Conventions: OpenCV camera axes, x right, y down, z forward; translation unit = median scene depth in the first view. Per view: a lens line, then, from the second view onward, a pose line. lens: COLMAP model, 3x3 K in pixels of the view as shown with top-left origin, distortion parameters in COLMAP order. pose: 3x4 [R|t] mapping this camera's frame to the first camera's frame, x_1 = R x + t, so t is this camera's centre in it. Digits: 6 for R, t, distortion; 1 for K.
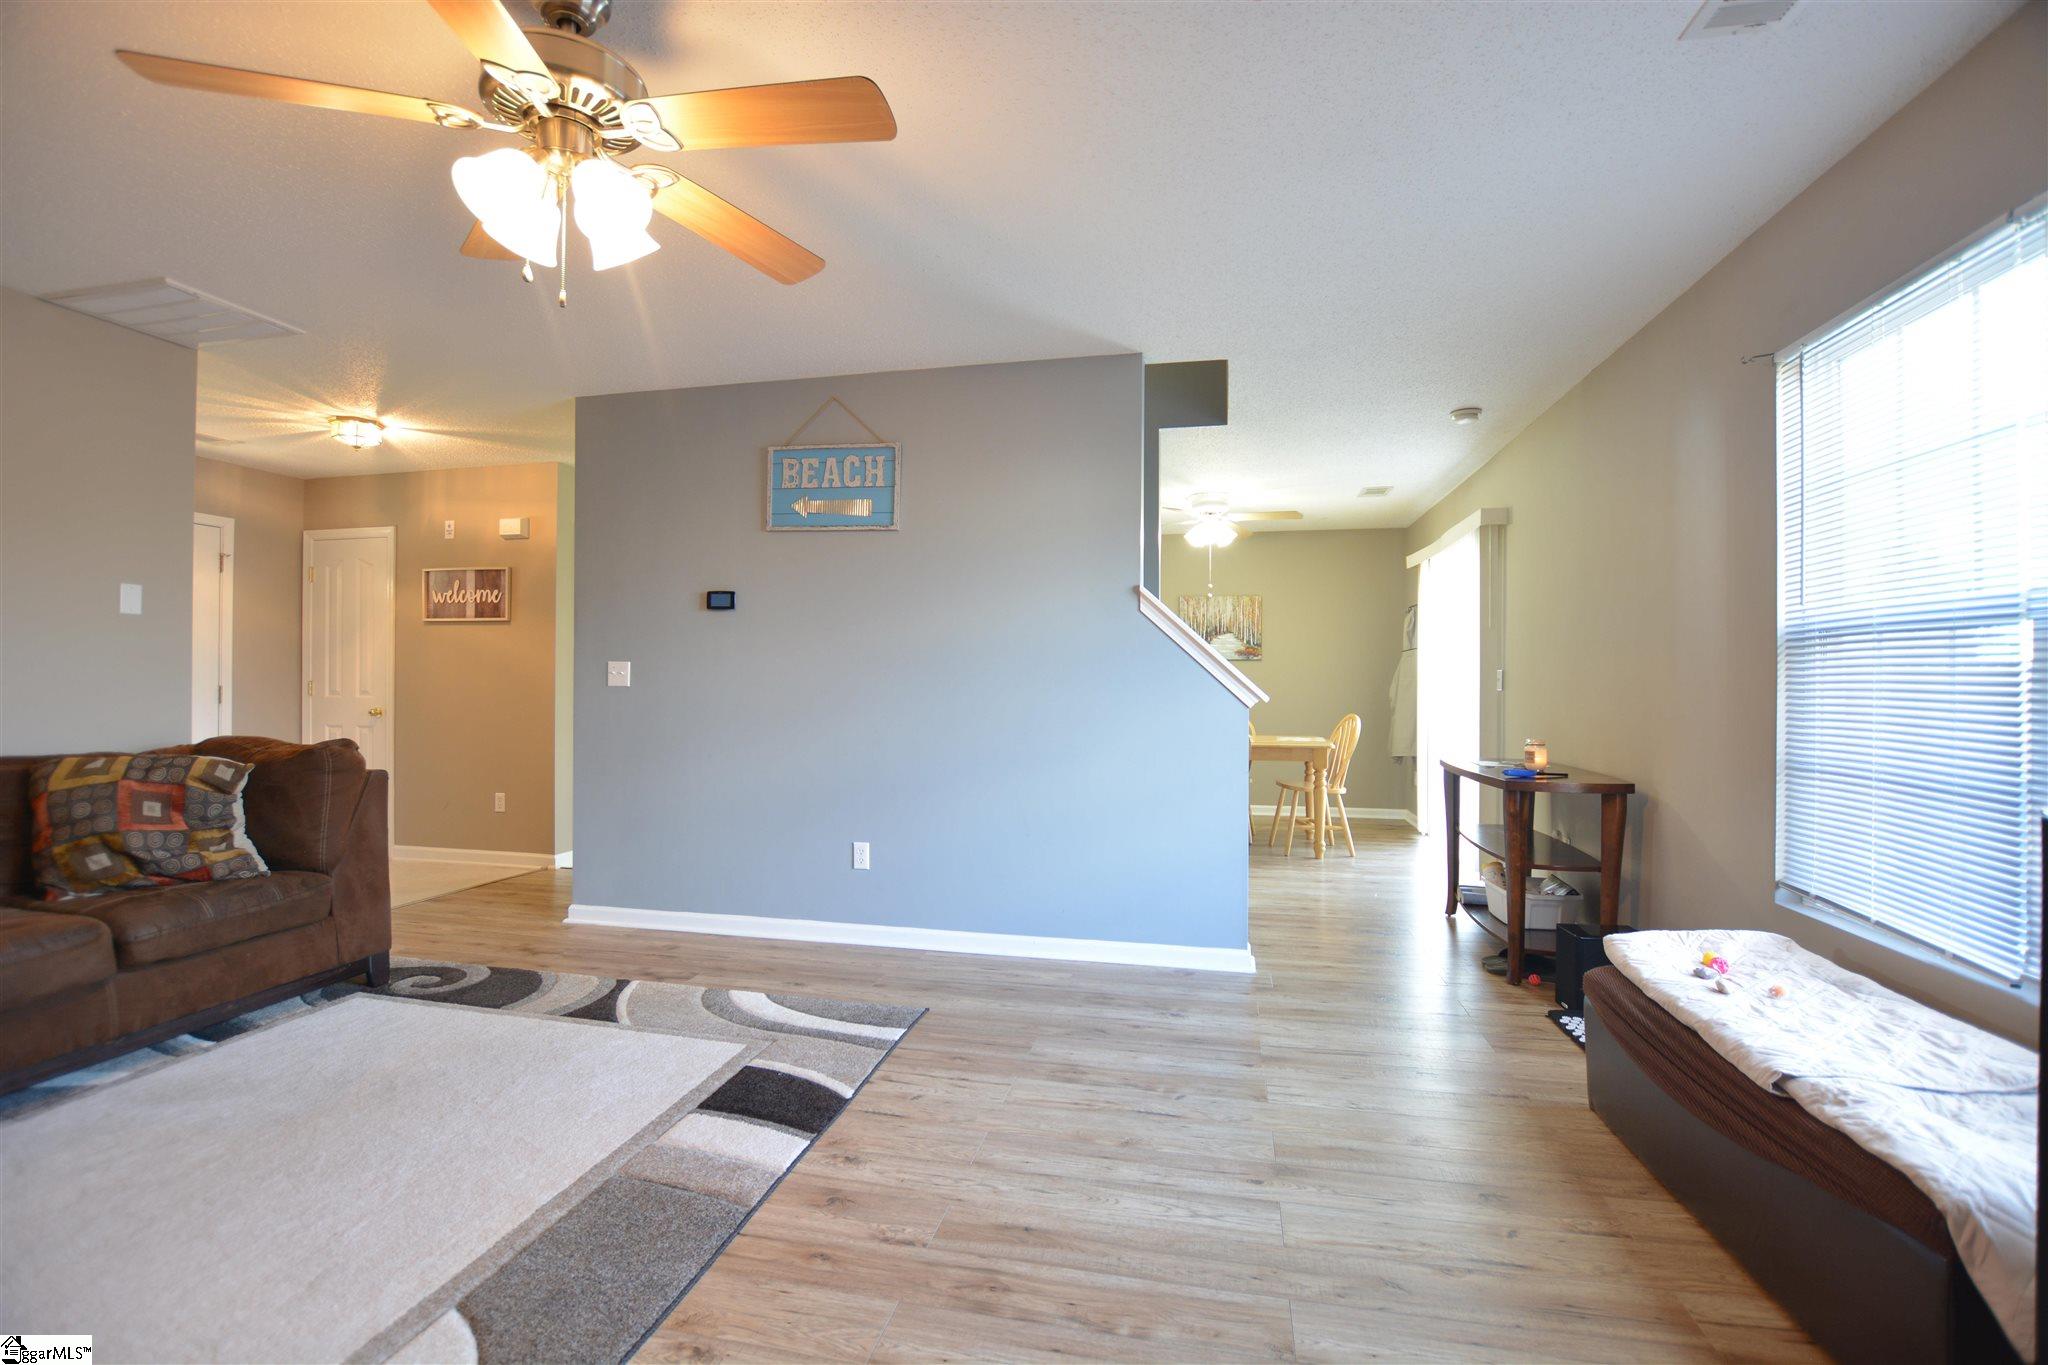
lens RADIAL K [[911.7, 0, 1023.0], [0, 911.7, 684.6], [0, 0, 1]] dist [-0.012827, -0.000674]
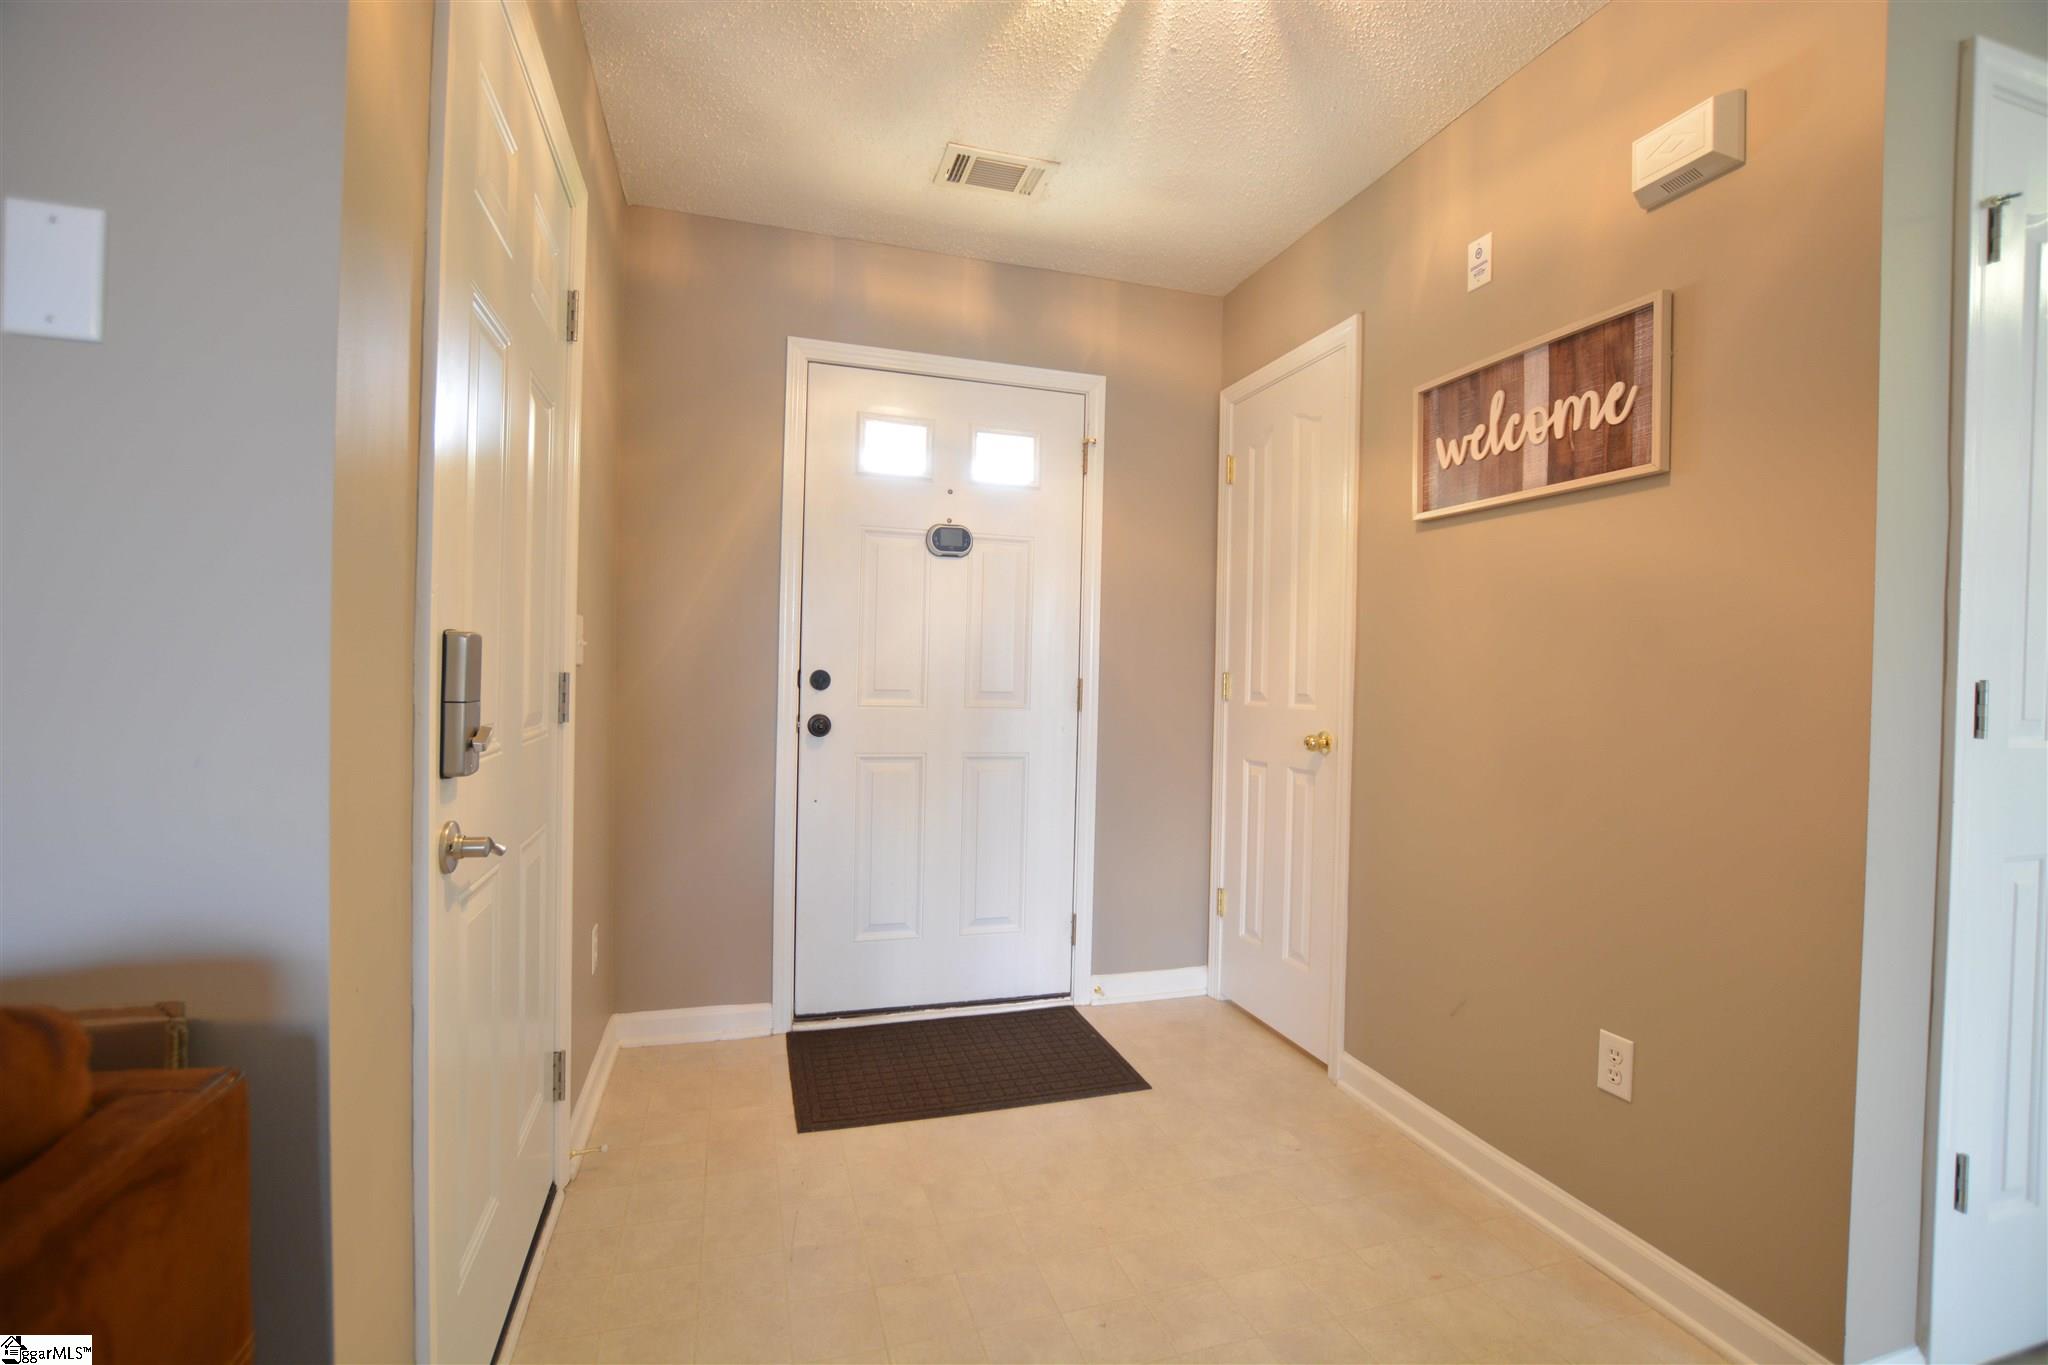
lens RADIAL K [[911.7, 0, 1018.4], [0, 911.7, 681.5], [0, 0, 1]] dist [-0.012827, -0.000674]
pose [[0.505419, 0.013137, -0.862774, -0.413270], [-0.012709, 0.999889, 0.007780, -0.001428], [0.862781, 0.007033, 0.505529, 0.663040]]
